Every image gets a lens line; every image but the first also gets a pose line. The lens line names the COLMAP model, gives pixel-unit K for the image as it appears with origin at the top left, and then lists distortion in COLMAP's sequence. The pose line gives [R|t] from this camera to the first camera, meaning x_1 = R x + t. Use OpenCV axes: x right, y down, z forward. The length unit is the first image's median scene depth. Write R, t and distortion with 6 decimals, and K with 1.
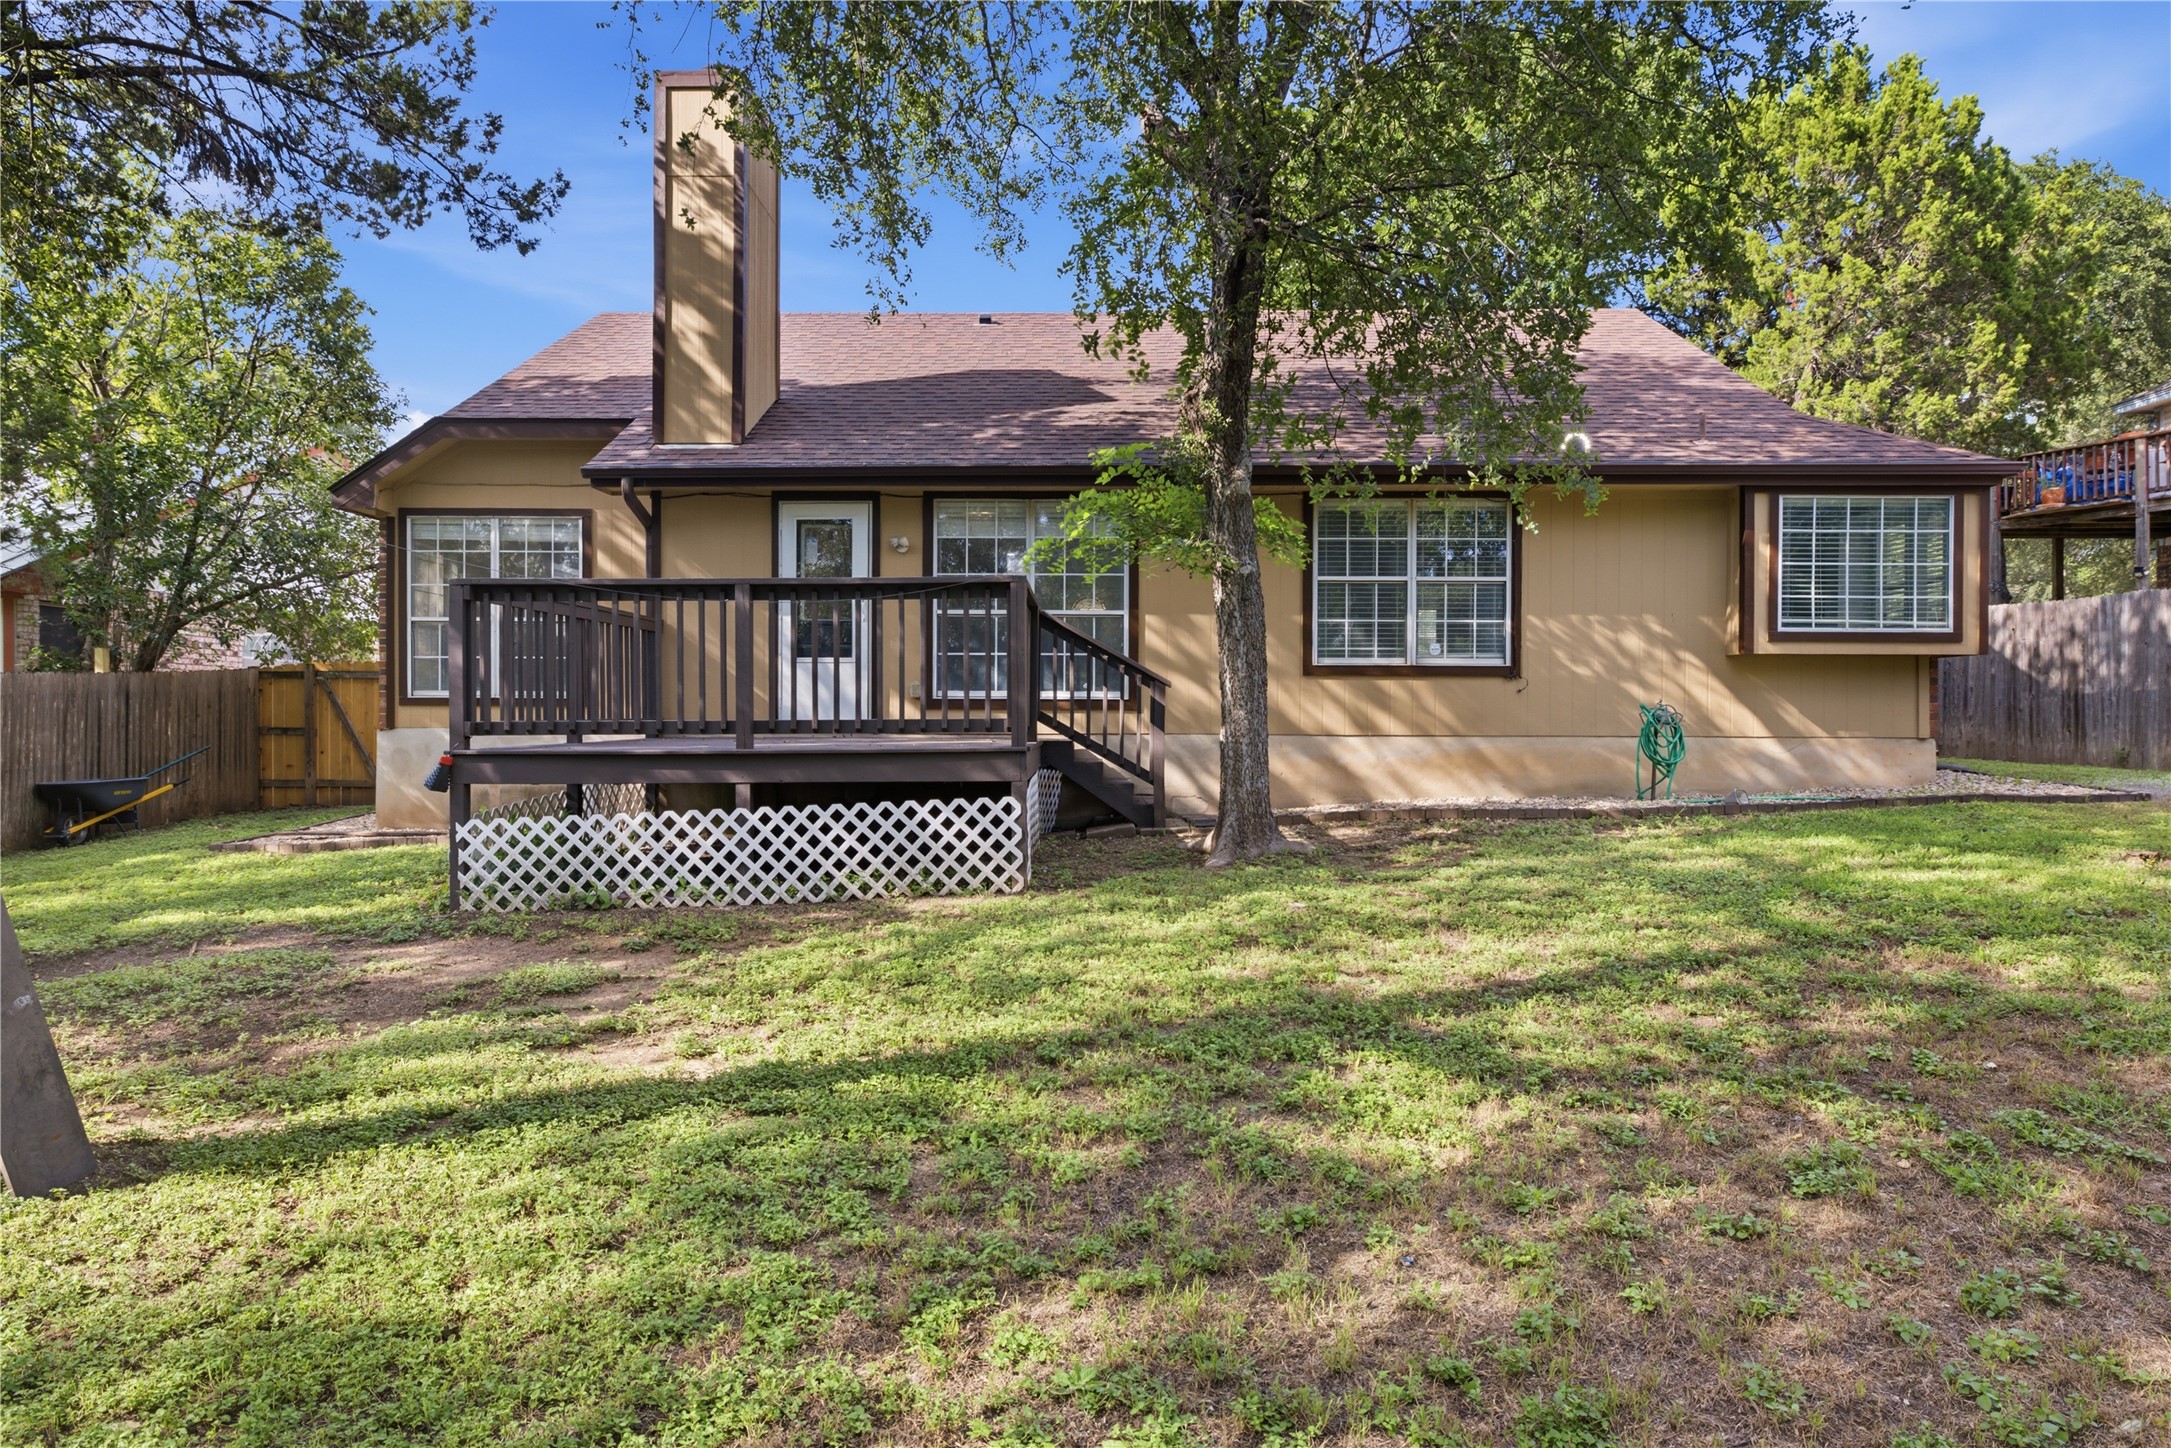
lens RADIAL K [[1245.6, 0, 1085.5], [0, 1245.6, 724.0], [0, 0, 1]] dist [-0.001883, -0.000214]
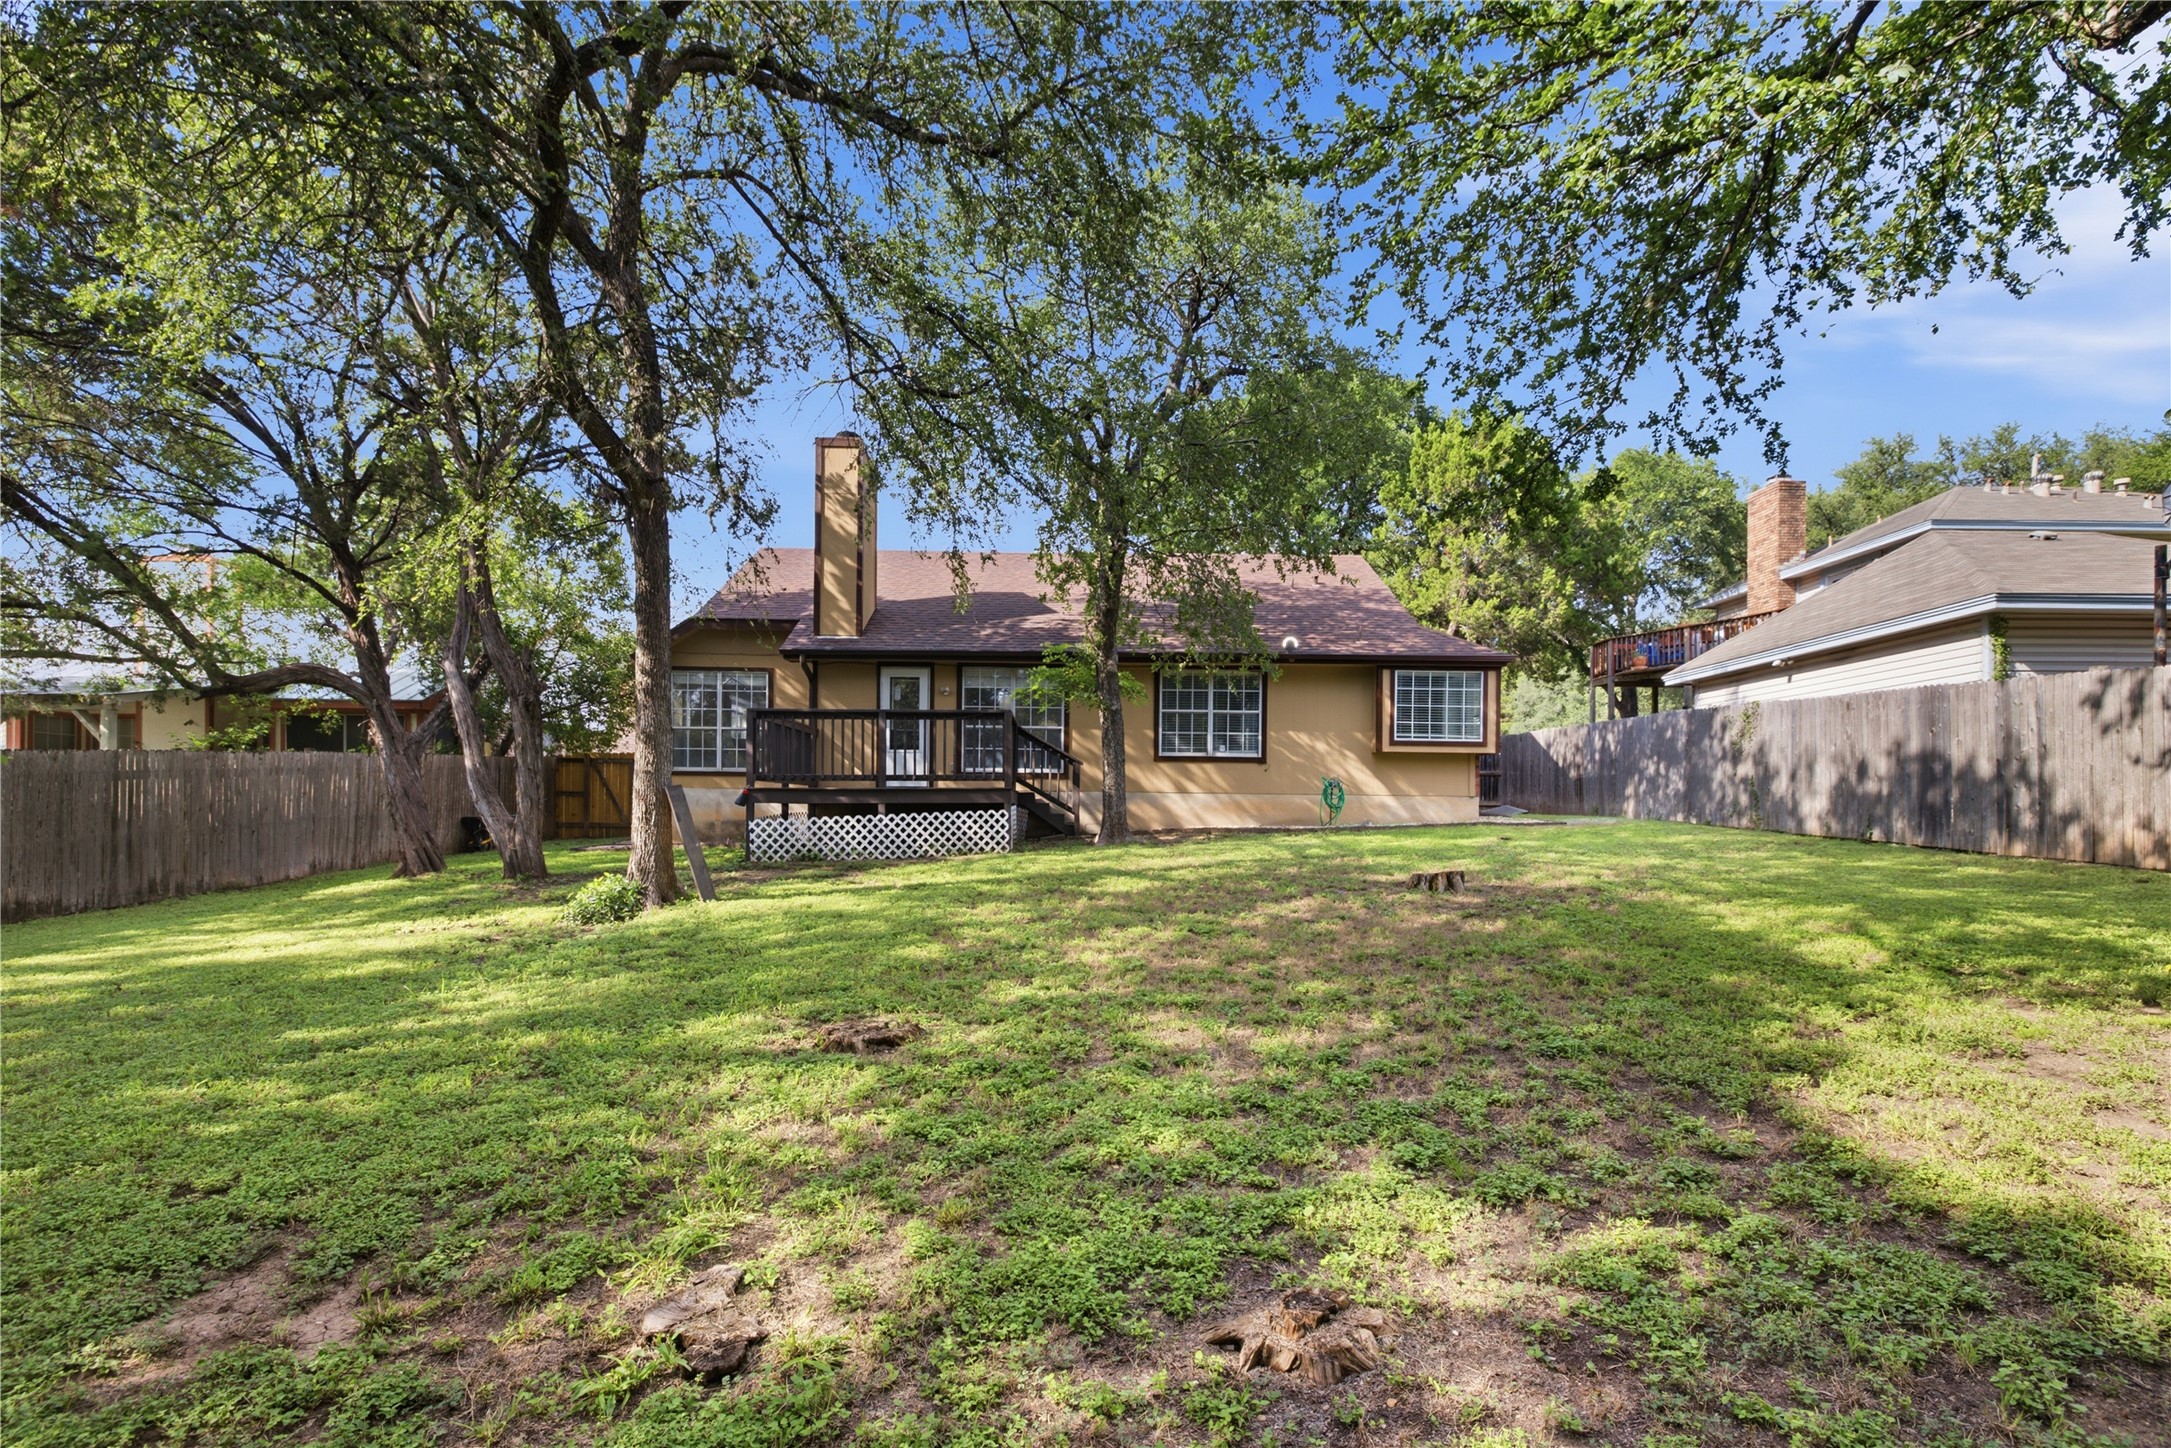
lens RADIAL K [[973.2, 0, 1118.0], [0, 973.2, 828.0], [0, 0, 1]] dist [0.001979, -0.000085]
pose [[0.997344, -0.000269, 0.072838, 0.011794], [-0.000496, 0.999945, 0.010475, 0.050752], [-0.072837, -0.010483, 0.997289, -0.521349]]
